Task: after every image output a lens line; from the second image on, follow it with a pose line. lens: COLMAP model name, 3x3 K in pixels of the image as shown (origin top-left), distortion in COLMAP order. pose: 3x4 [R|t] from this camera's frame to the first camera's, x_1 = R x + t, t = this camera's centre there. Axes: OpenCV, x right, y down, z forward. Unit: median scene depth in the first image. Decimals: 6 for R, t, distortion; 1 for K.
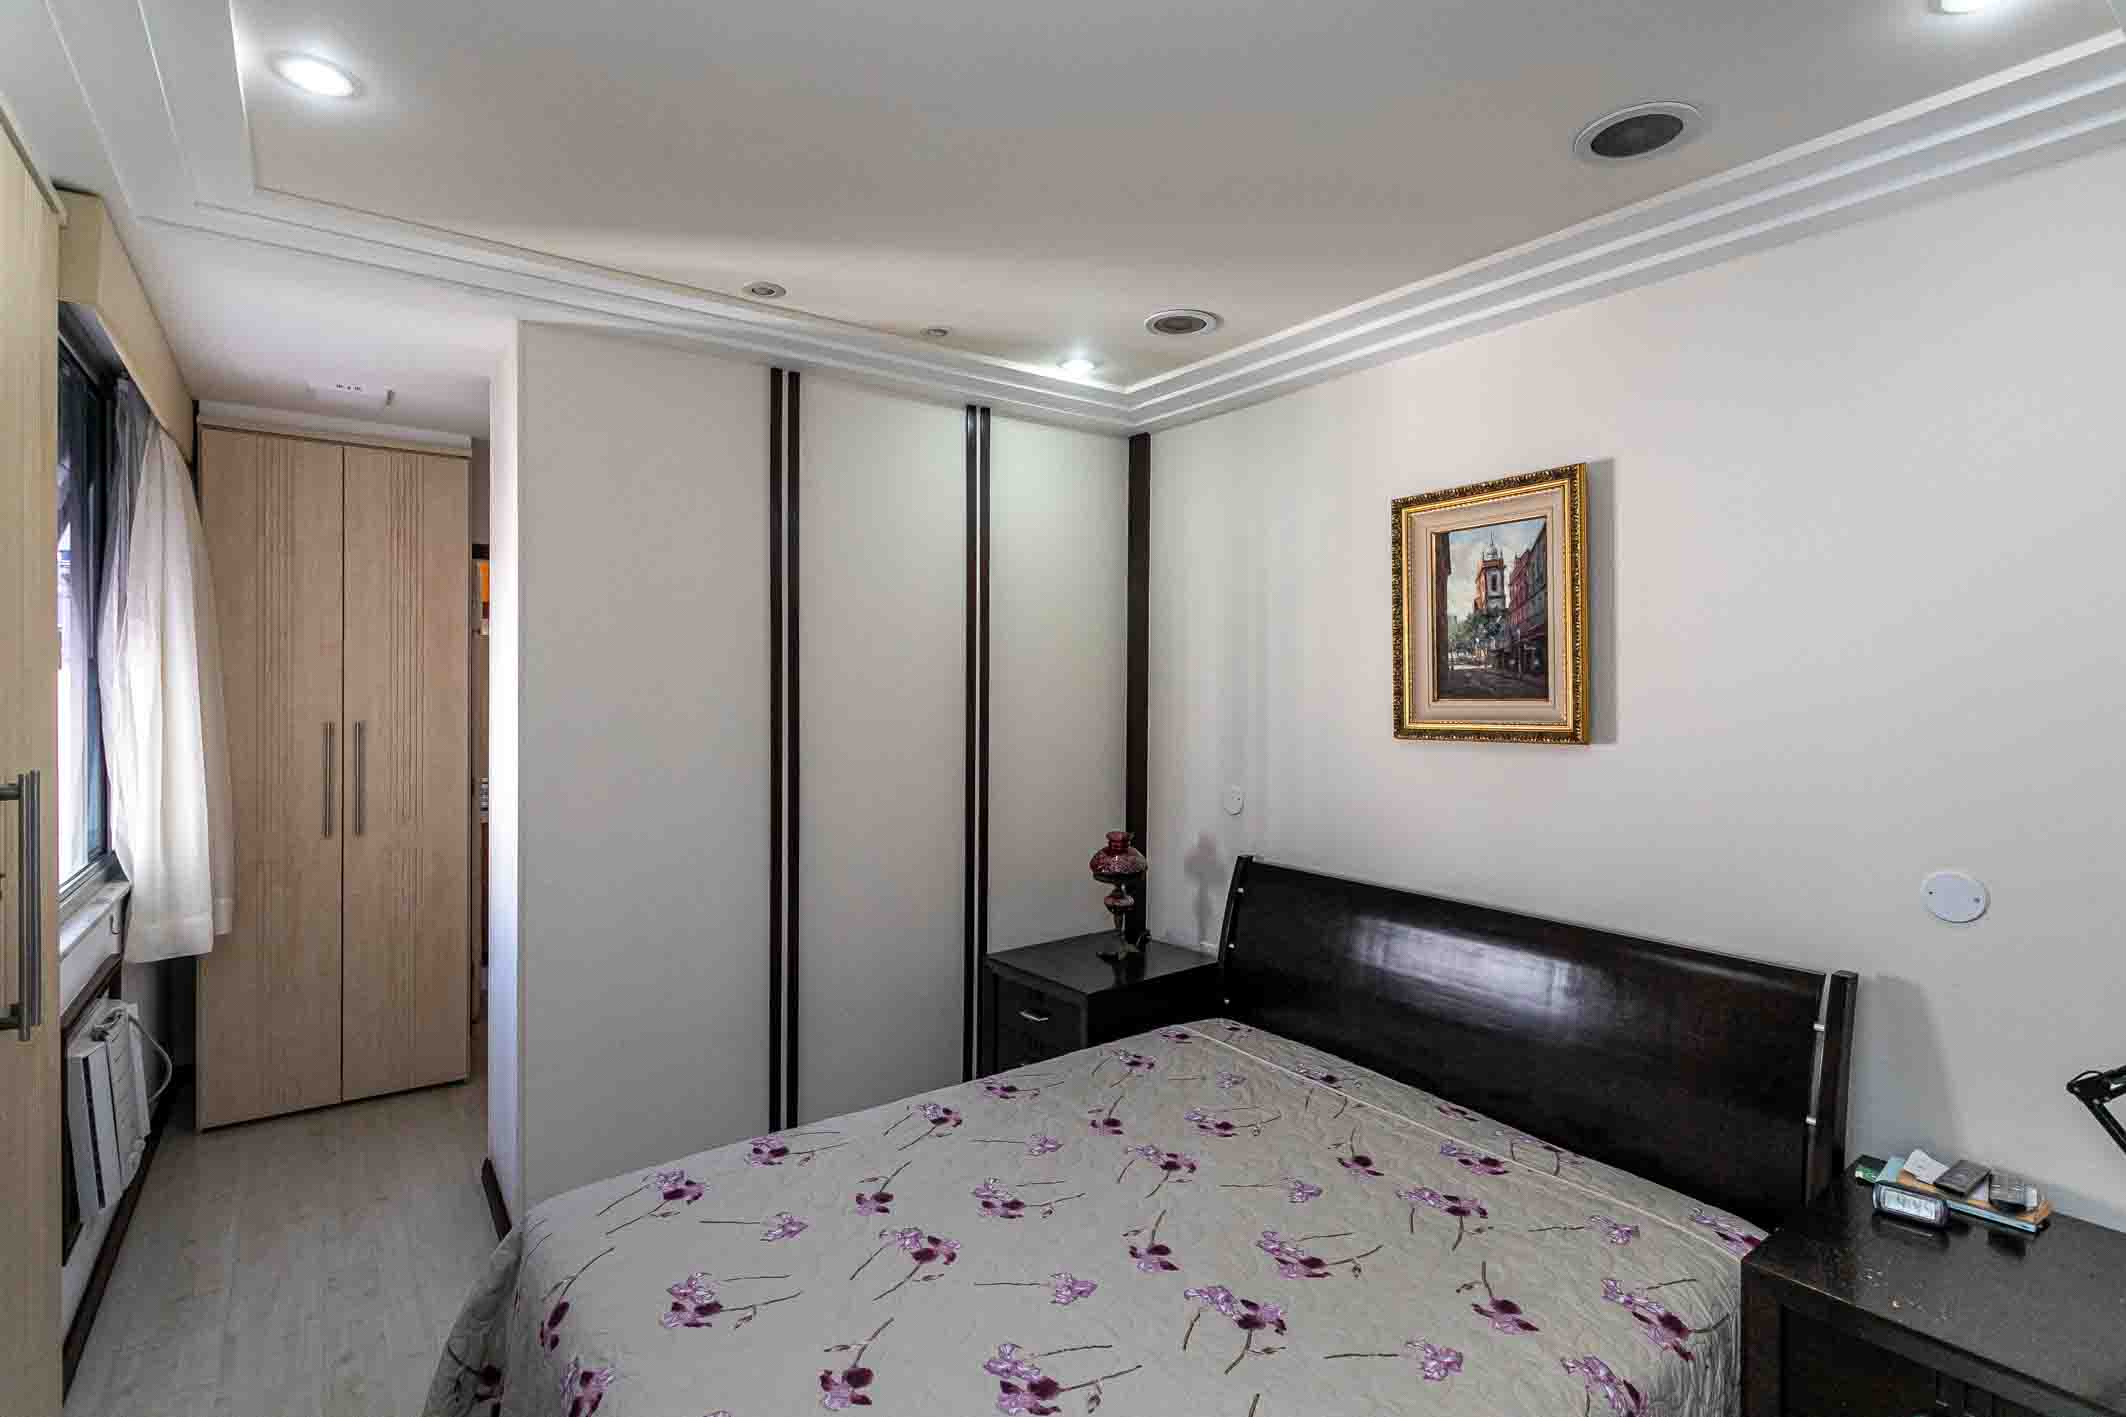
lens RADIAL K [[1014.9, 0, 1090.7], [0, 1014.9, 689.5], [0, 0, 1]] dist [0.002600, 0.001293]
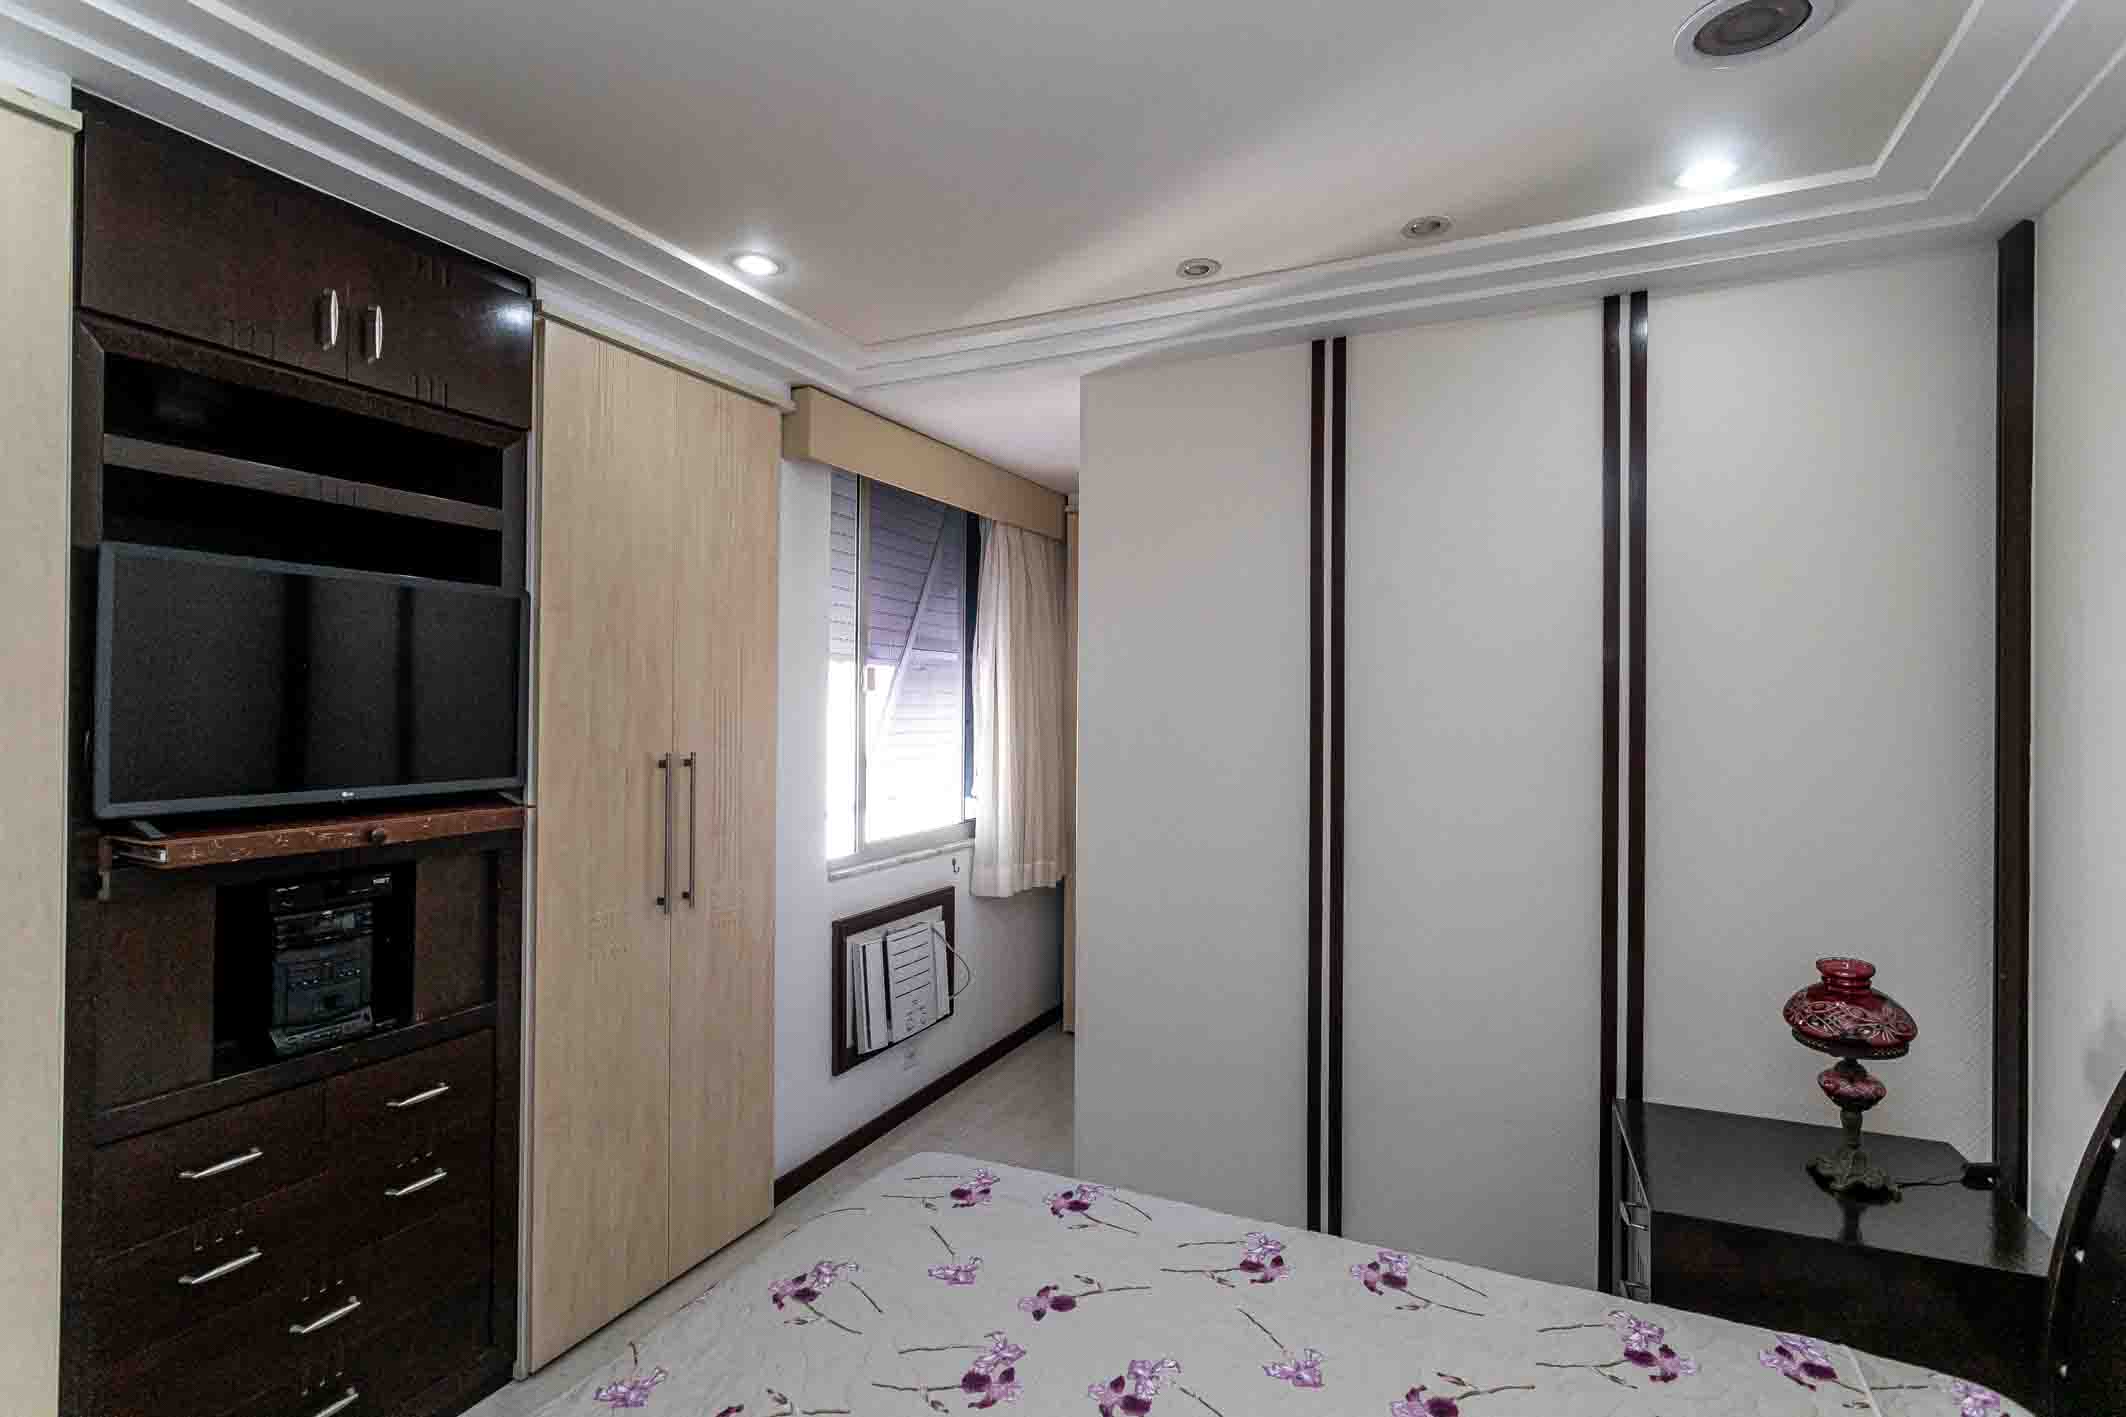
lens RADIAL K [[1014.9, 0, 1078.0], [0, 1014.9, 717.8], [0, 0, 1]] dist [0.002600, 0.001293]
pose [[0.467613, 0.016165, -0.883785, 0.416384], [-0.001011, 0.999842, 0.017753, -0.008994], [0.883933, -0.007408, 0.467555, 0.459036]]
